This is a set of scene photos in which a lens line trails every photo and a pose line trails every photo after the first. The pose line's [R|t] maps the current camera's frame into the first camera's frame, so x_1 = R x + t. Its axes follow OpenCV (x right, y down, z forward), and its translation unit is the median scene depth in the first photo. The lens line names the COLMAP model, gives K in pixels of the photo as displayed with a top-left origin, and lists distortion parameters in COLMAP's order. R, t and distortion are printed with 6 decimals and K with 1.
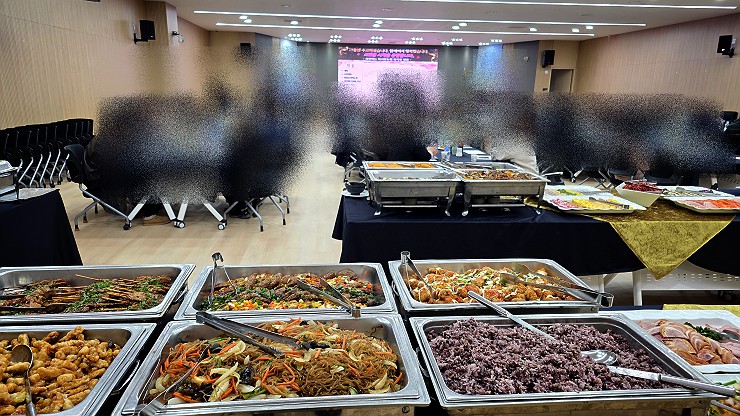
lens RADIAL K [[502.8, 0, 373.6], [0, 502.8, 207.4], [0, 0, 1]] dist [0.092338, -0.072710]
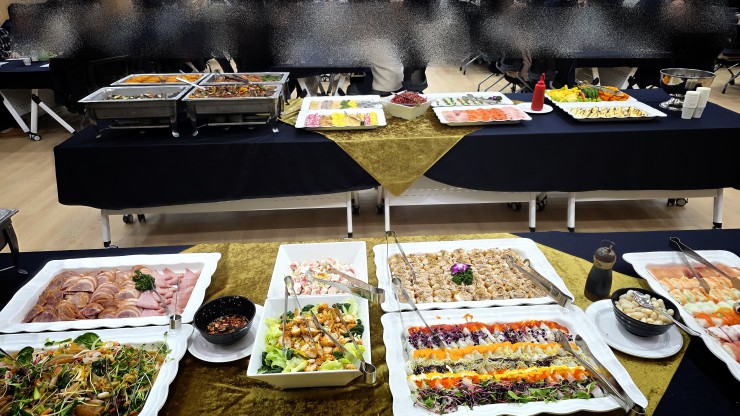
lens RADIAL K [[502.8, 0, 373.6], [0, 502.8, 207.4], [0, 0, 1]] dist [0.092338, -0.072710]
pose [[0.998077, -0.016650, -0.059707, 0.632816], [0.029003, 0.976741, 0.212452, -0.051680], [0.054781, -0.213775, 0.975346, 0.051652]]
